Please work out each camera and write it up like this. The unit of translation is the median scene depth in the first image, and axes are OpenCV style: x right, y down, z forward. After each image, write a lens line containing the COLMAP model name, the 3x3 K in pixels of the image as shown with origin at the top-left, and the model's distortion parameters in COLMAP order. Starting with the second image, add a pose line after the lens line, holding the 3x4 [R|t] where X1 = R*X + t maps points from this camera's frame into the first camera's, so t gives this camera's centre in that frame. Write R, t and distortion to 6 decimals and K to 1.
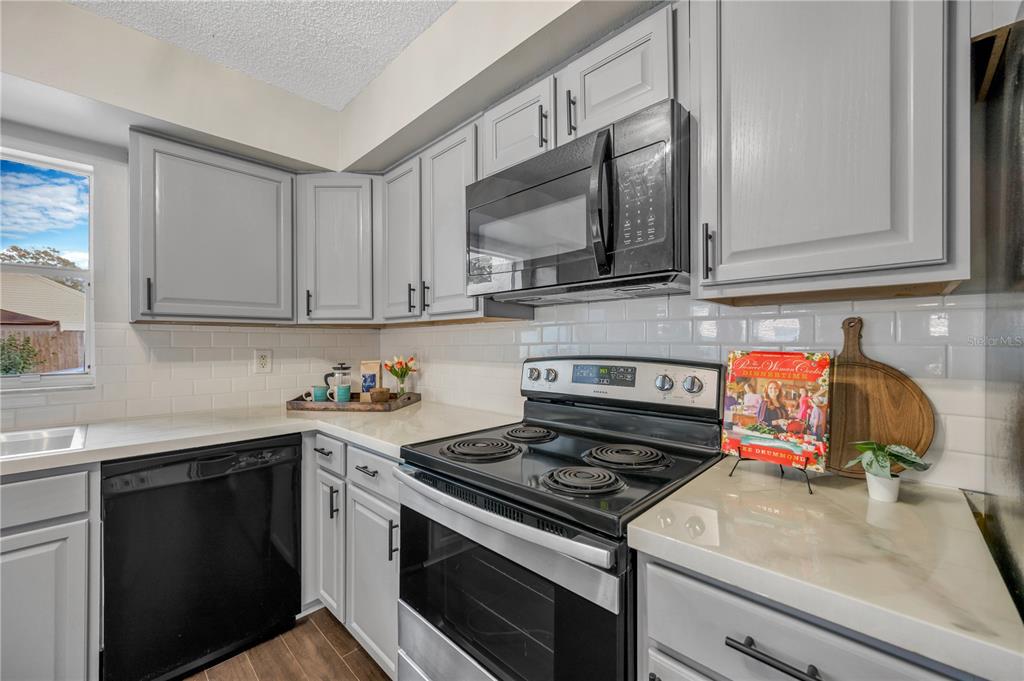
lens RADIAL K [[408.5, 0, 510.1], [0, 408.5, 340.9], [0, 0, 1]] dist [-0.003857, -0.000345]
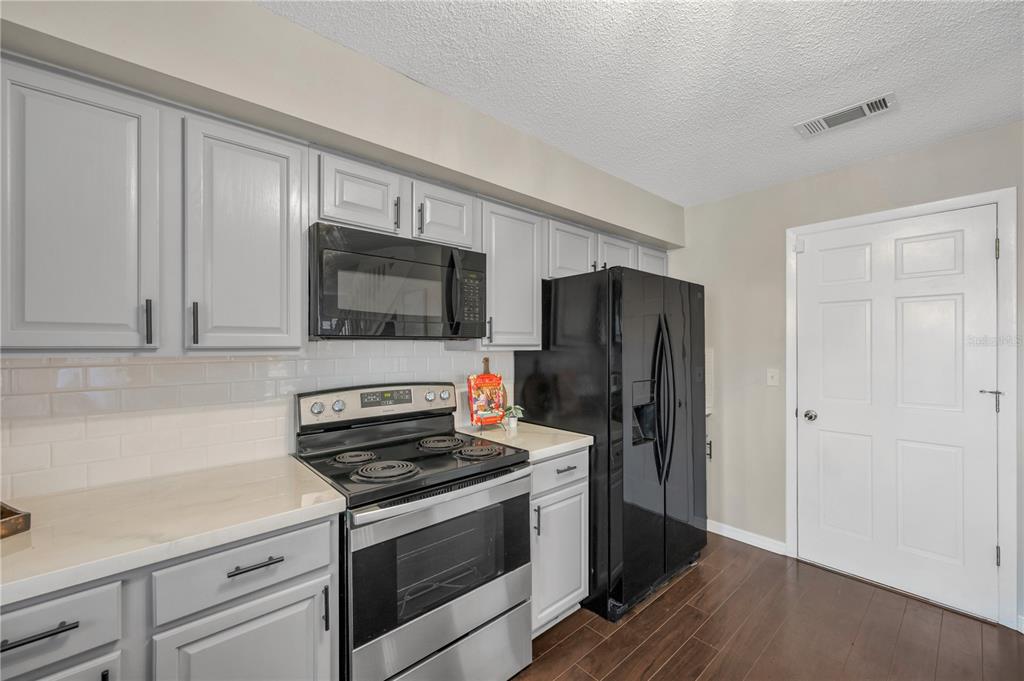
lens RADIAL K [[408.5, 0, 515.5], [0, 408.5, 344.6], [0, 0, 1]] dist [-0.003857, -0.000345]
pose [[0.056888, 0.011329, 0.998316, -1.512402], [0.001288, 0.999934, -0.011421, -0.106236], [-0.998380, 0.001936, 0.056870, 0.684779]]
